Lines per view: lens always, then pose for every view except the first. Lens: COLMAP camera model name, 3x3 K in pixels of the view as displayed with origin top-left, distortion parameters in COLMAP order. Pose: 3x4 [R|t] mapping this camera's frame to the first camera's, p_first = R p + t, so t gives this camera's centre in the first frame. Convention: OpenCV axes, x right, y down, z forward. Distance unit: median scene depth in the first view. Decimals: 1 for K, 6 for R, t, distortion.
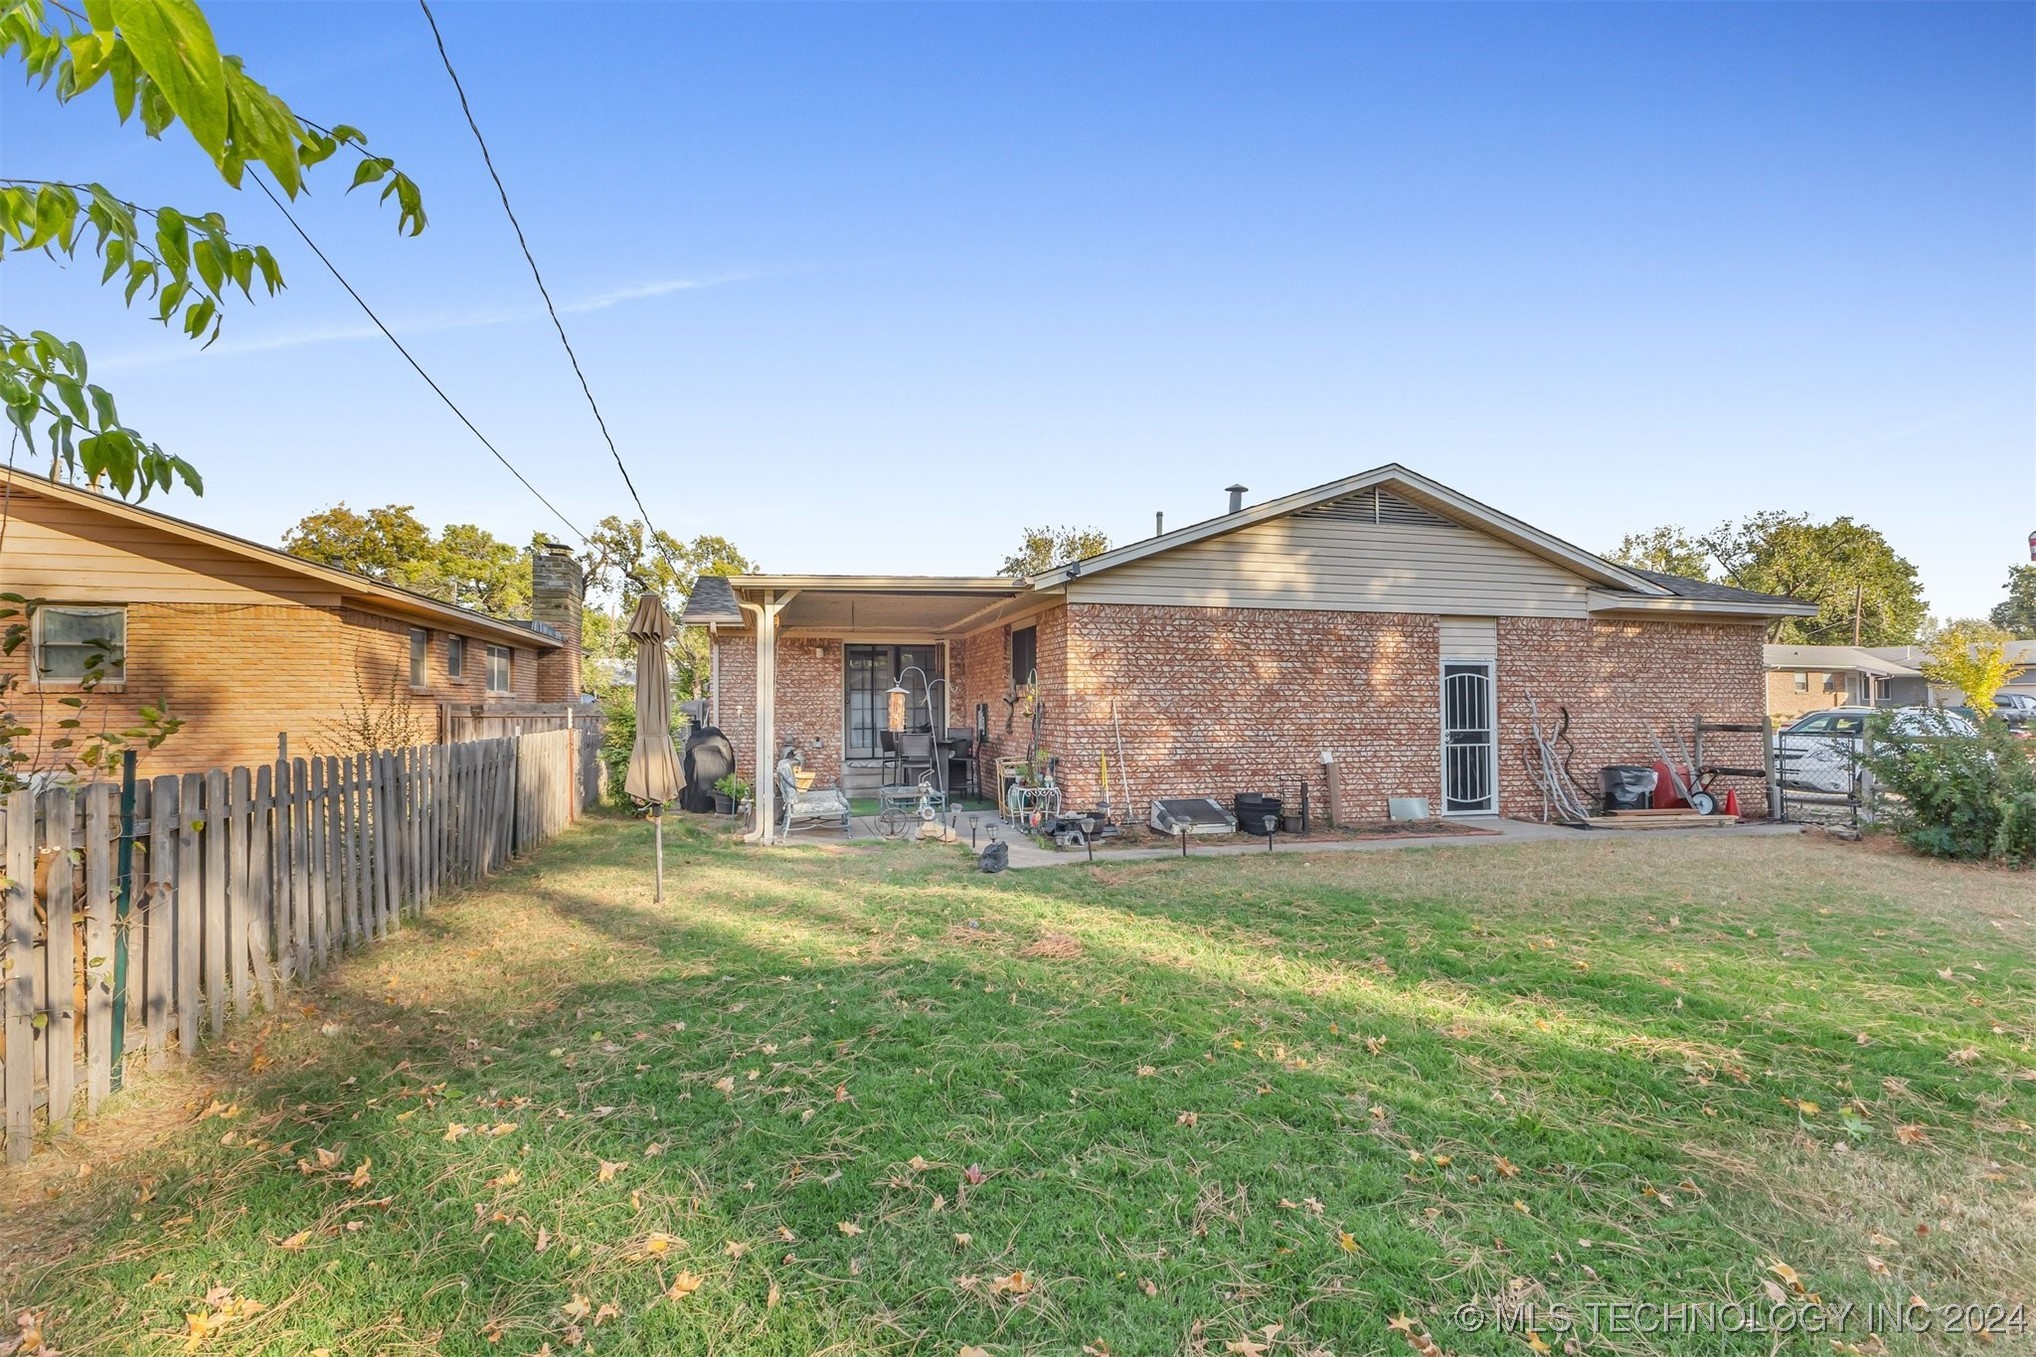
lens RADIAL K [[888.4, 0, 1007.1], [0, 888.4, 698.0], [0, 0, 1]] dist [0.014269, -0.000175]
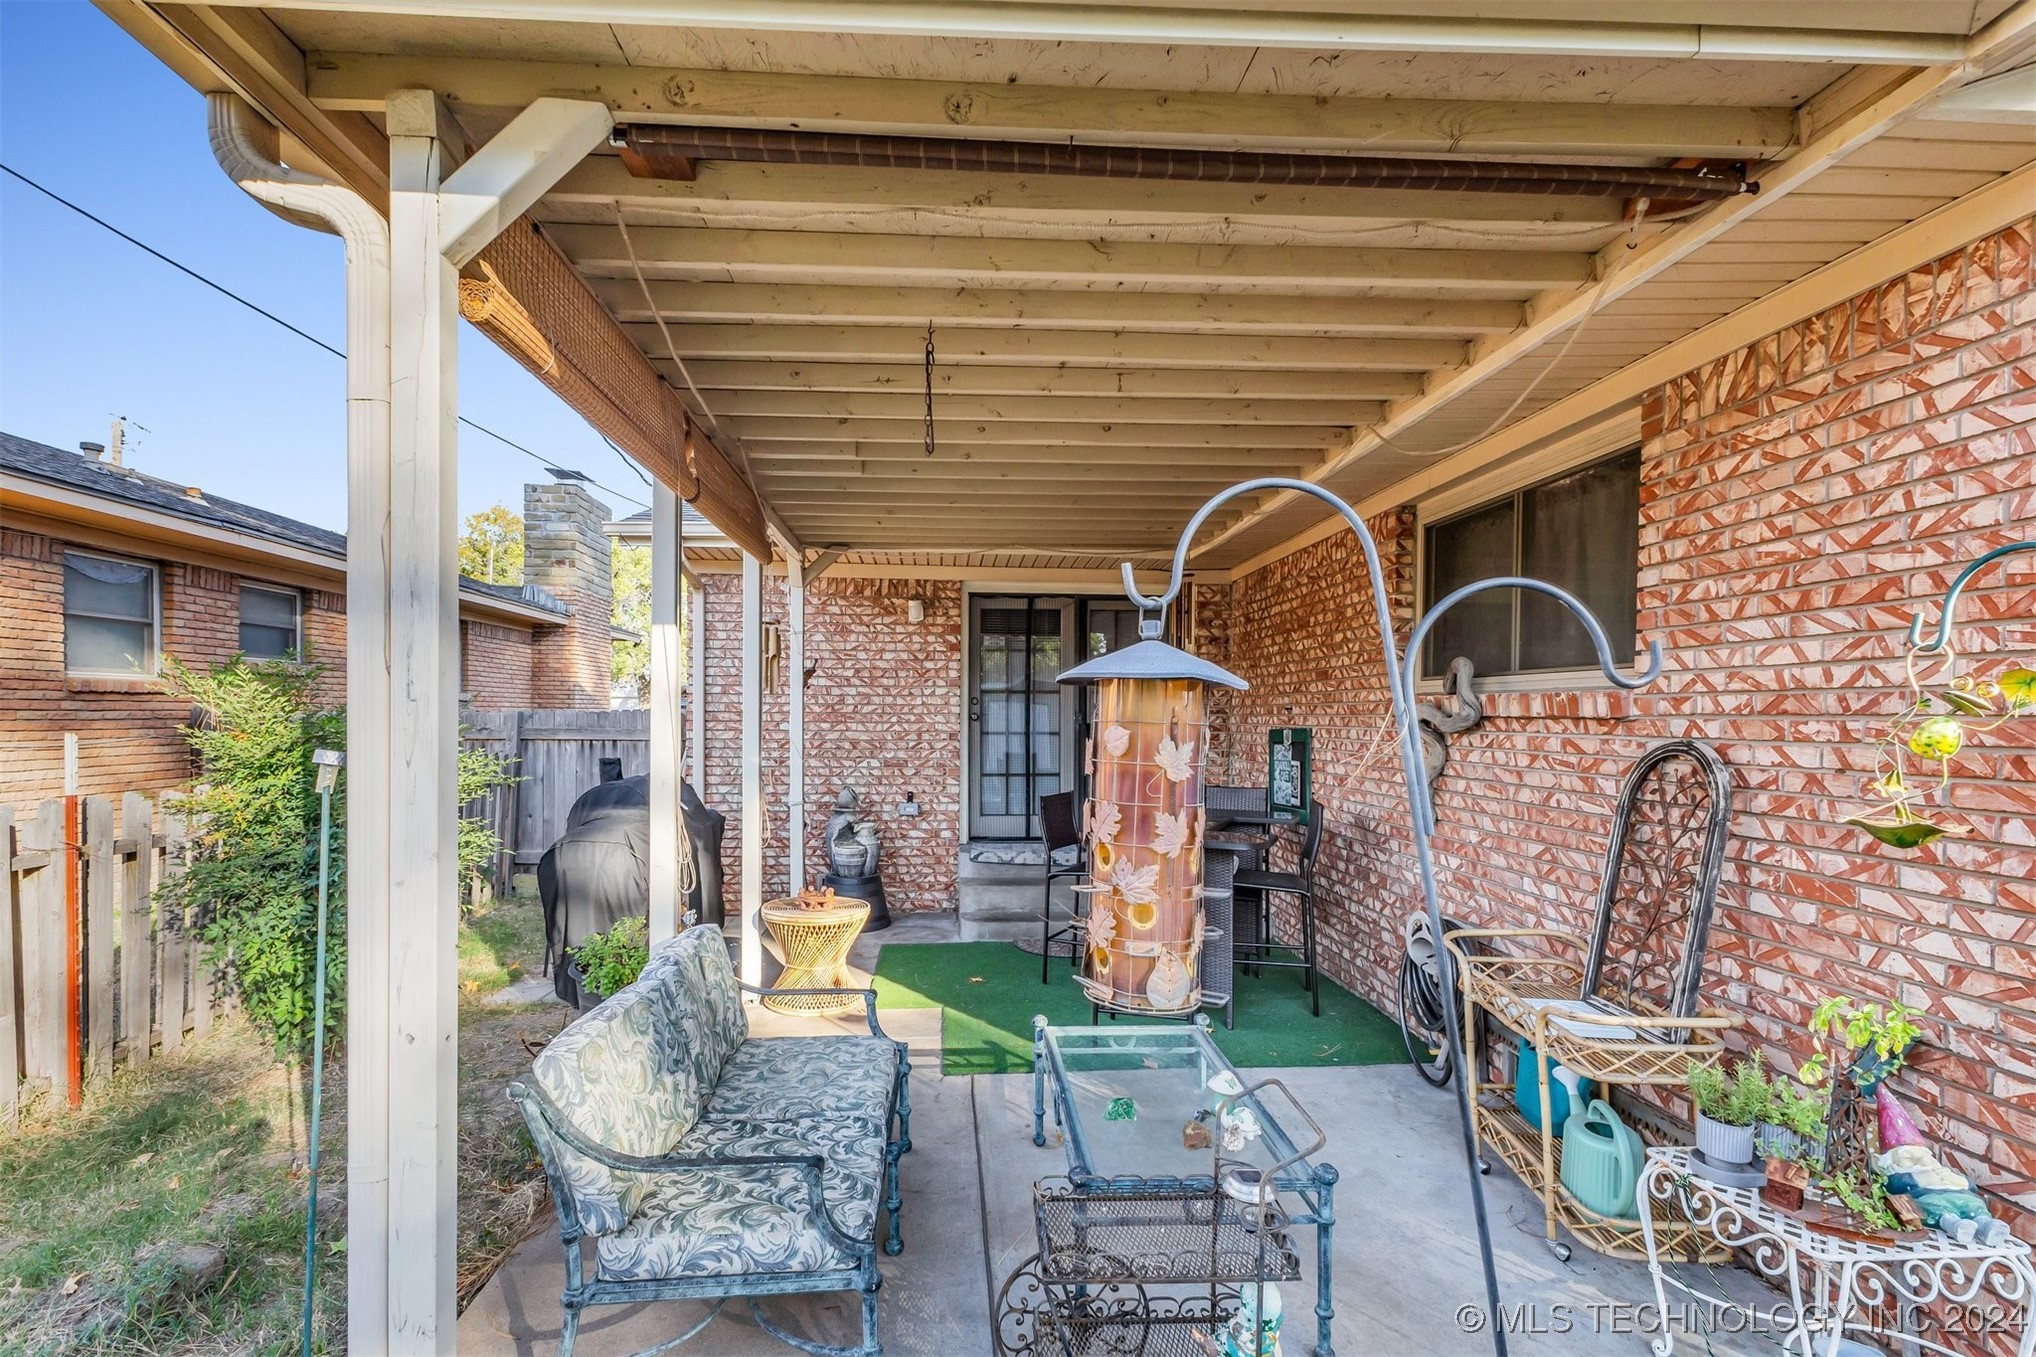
lens RADIAL K [[888.4, 0, 1007.1], [0, 888.4, 698.0], [0, 0, 1]] dist [0.014269, -0.000175]
pose [[0.981885, 0.010439, -0.189191, -0.058374], [-0.012545, 0.999872, -0.009937, -0.001290], [0.189063, 0.012131, 0.981890, 0.426953]]
